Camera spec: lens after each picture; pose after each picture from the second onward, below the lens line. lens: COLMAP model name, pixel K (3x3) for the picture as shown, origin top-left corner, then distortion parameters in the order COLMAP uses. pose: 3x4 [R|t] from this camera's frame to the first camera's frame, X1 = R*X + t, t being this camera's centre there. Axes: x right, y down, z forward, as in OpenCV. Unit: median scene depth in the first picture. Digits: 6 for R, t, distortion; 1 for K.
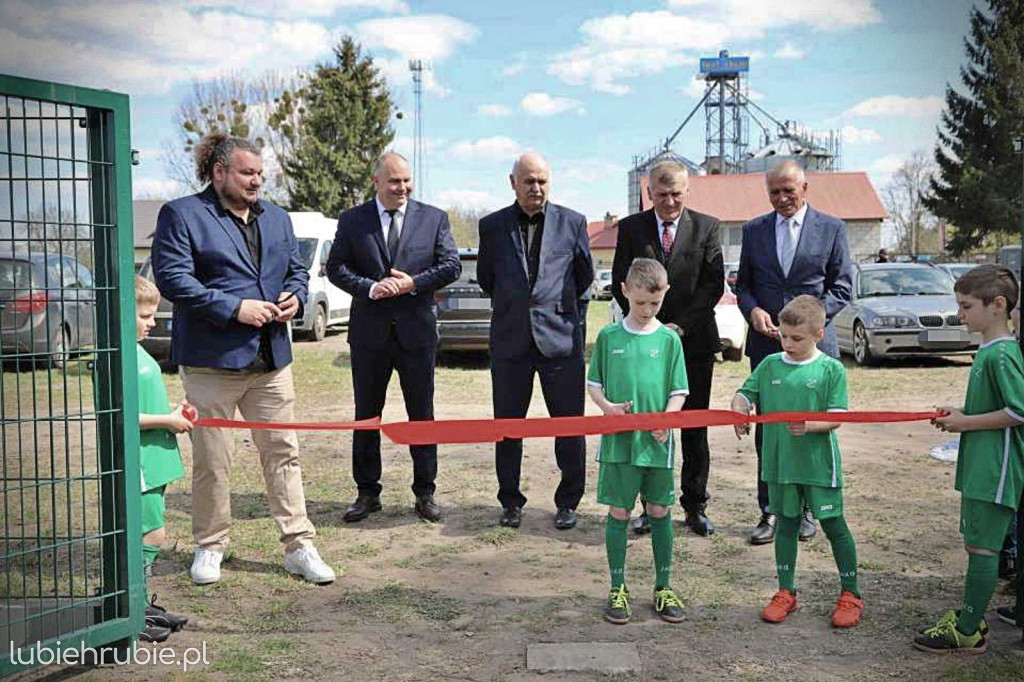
lens RADIAL K [[1023.7, 0, 512.0], [0, 1023.7, 341.0], [0, 0, 1]] dist [0.046976, 0.009523]
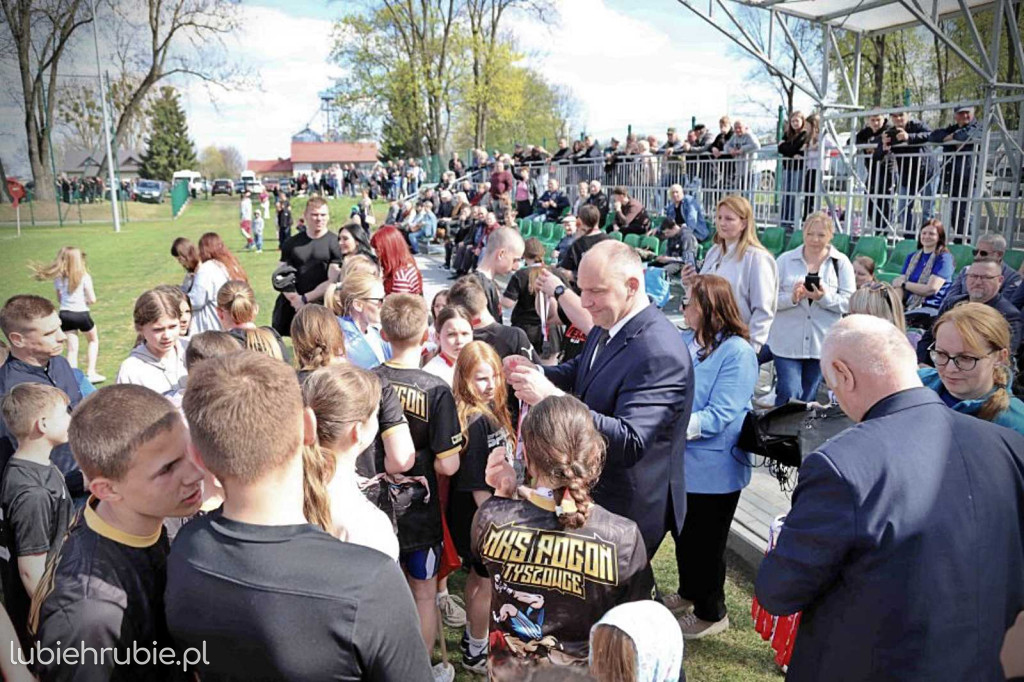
lens RADIAL K [[700.3, 0, 512.0], [0, 700.3, 341.0], [0, 0, 1]] dist [-0.118736, 0.068598]
pose [[0.940102, -0.061723, 0.335259, 0.035753], [0.006732, 0.986642, 0.162767, 0.045681], [-0.340827, -0.150761, 0.927959, -0.735155]]
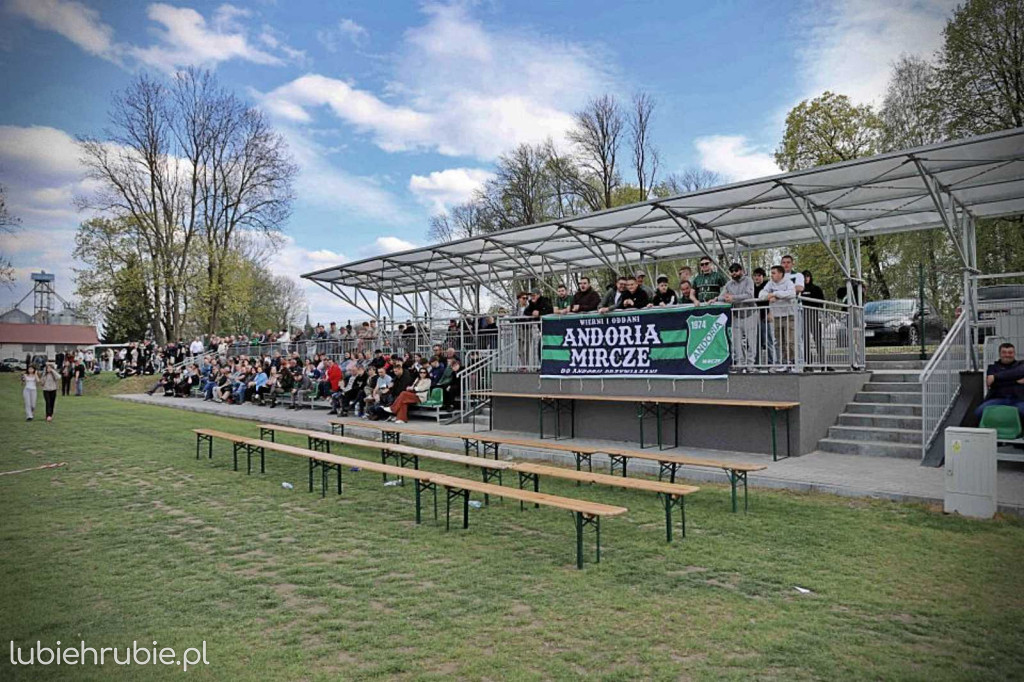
lens RADIAL K [[700.3, 0, 512.0], [0, 700.3, 341.0], [0, 0, 1]] dist [-0.118736, 0.068598]
pose [[0.743224, 0.041581, 0.667749, -0.019729], [0.029000, 0.995127, -0.094244, 0.060873], [-0.668414, 0.089409, 0.738396, -0.868986]]
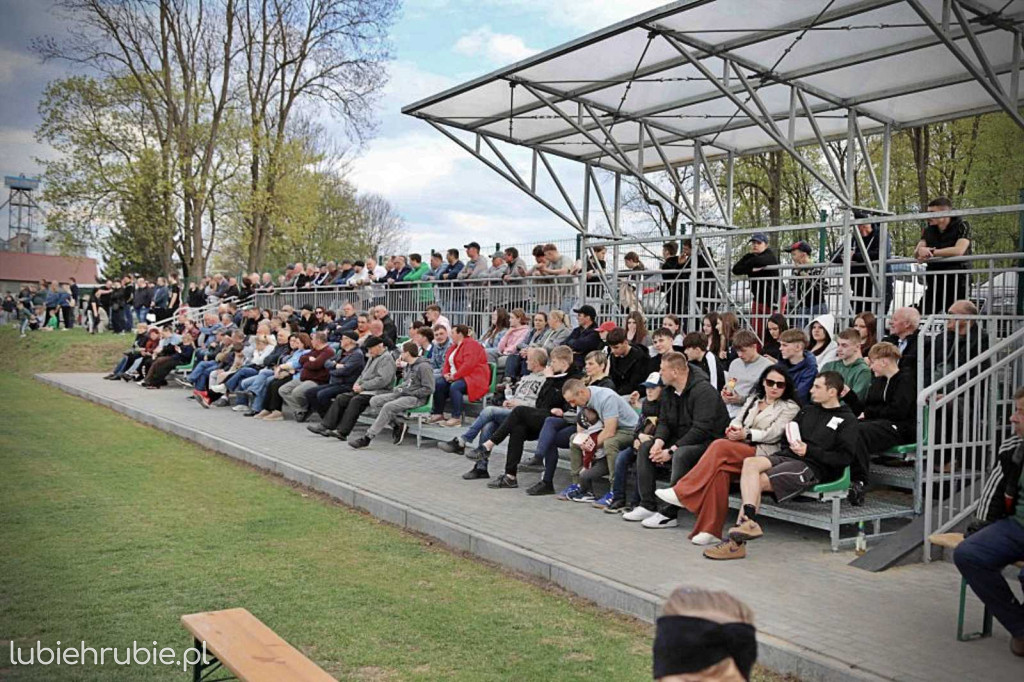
lens RADIAL K [[1023.7, 0, 512.0], [0, 1023.7, 341.0], [0, 0, 1]] dist [0.046976, 0.009523]
pose [[0.850040, 0.056408, 0.523688, 0.021056], [-0.030202, 0.997833, -0.058455, 0.053978], [-0.525851, 0.033873, 0.849902, -0.781649]]
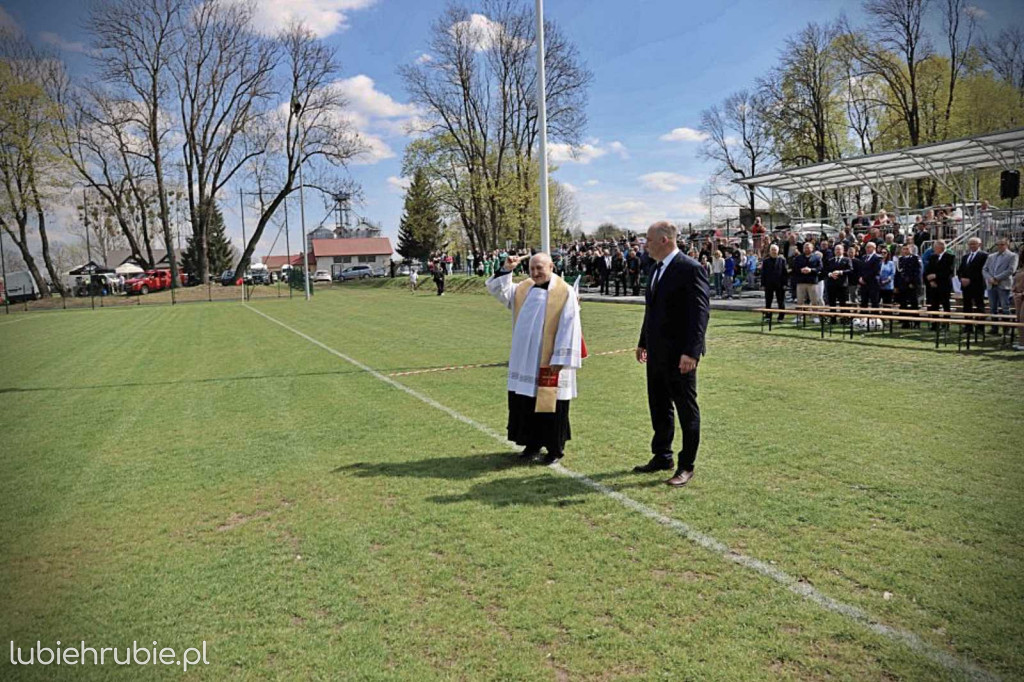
lens RADIAL K [[700.3, 0, 512.0], [0, 700.3, 341.0], [0, 0, 1]] dist [-0.118736, 0.068598]
pose [[0.923188, -0.052118, 0.380798, -0.092183], [0.040845, 0.998457, 0.037632, 0.063000], [-0.382172, -0.019188, 0.923892, -0.863166]]
